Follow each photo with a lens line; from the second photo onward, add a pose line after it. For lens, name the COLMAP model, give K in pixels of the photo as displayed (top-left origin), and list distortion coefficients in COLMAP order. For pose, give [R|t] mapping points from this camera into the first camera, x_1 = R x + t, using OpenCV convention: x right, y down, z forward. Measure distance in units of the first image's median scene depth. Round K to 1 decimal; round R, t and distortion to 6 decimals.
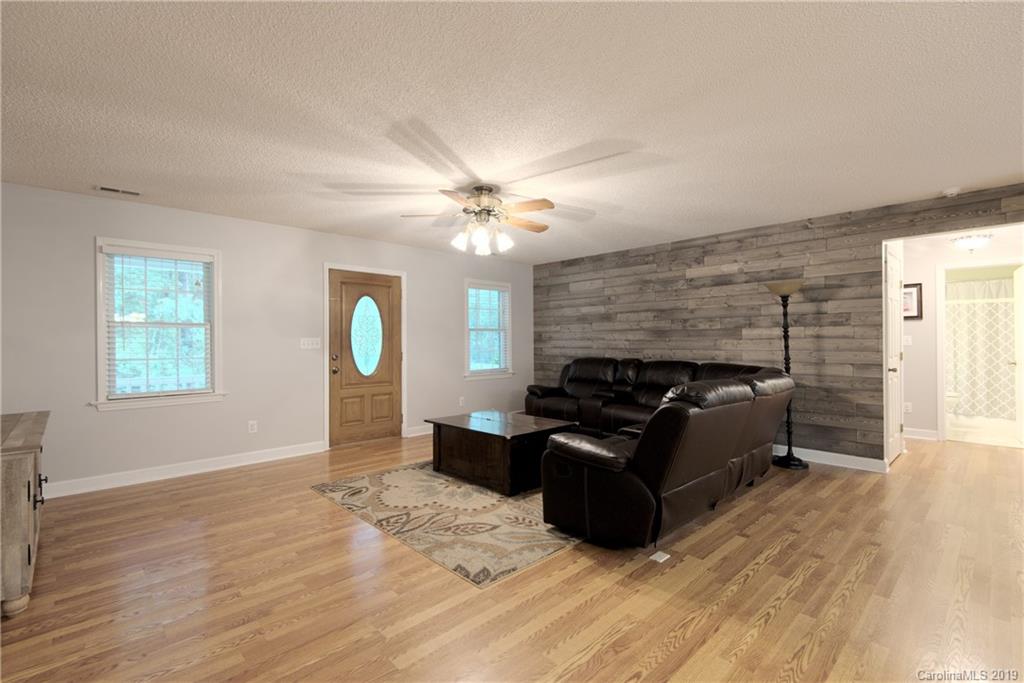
lens RADIAL K [[465.6, 0, 507.9], [0, 465.6, 342.5], [0, 0, 1]] dist [0.010750, -0.006092]
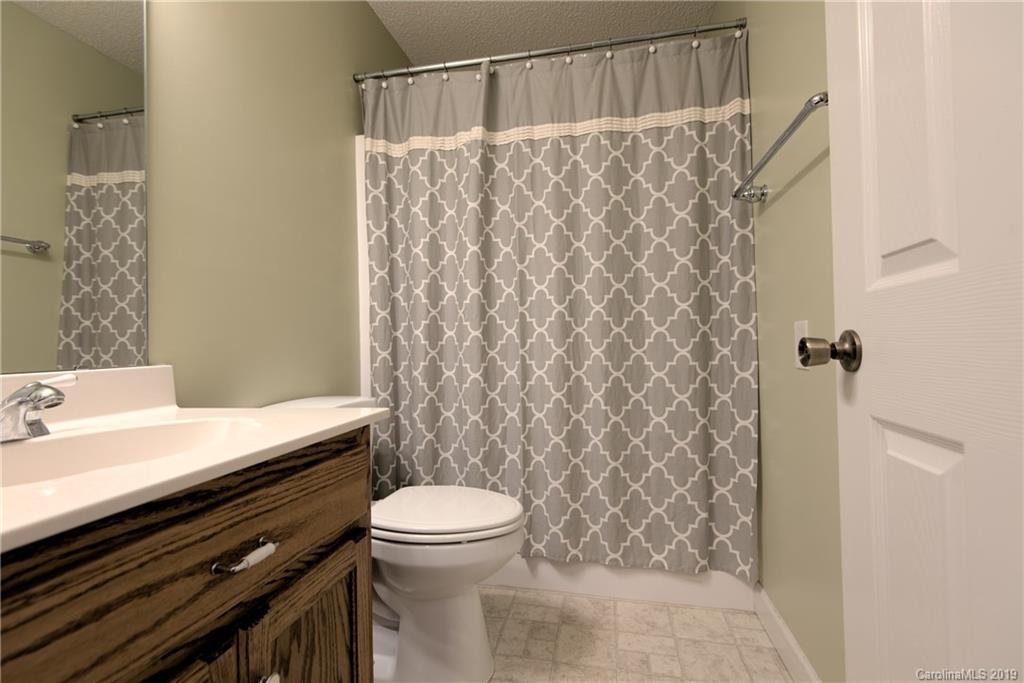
lens RADIAL K [[465.6, 0, 510.0], [0, 465.6, 341.6], [0, 0, 1]] dist [0.010750, -0.006092]
pose [[0.821668, -0.002857, 0.569959, 0.636580], [0.012030, 0.999852, -0.012330, 0.028154], [-0.569840, 0.016988, 0.821580, 0.627809]]
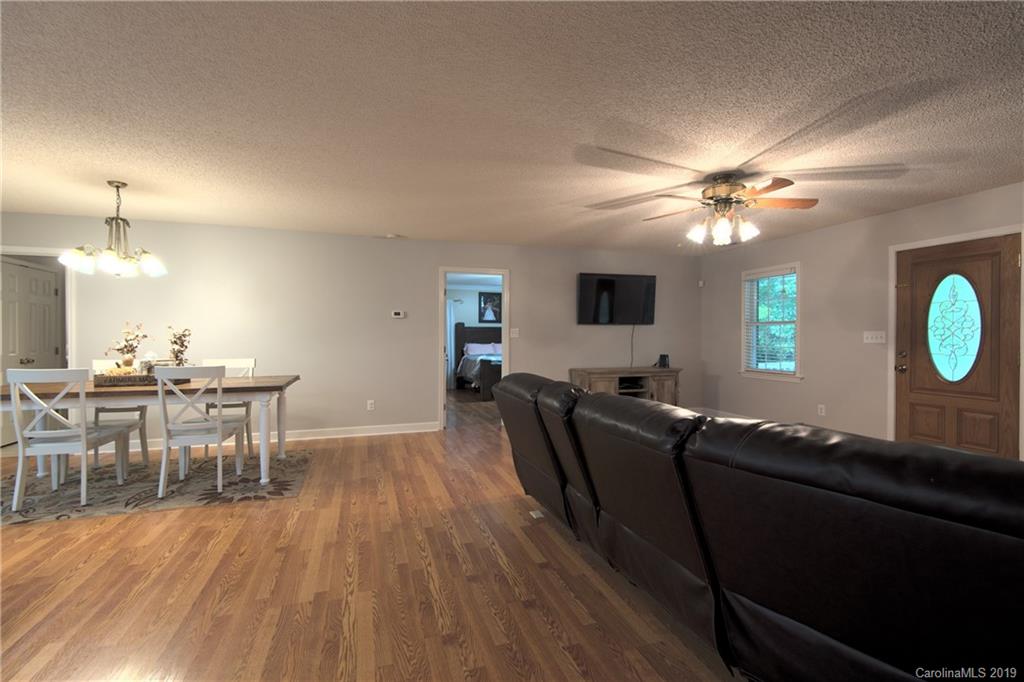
lens RADIAL K [[465.6, 0, 508.4], [0, 465.6, 339.6], [0, 0, 1]] dist [0.010750, -0.006092]
pose [[-0.436602, 0.010398, -0.899595, 1.374834], [-0.001651, 0.999922, 0.012359, -0.007191], [0.899653, 0.006881, -0.436551, 1.393546]]
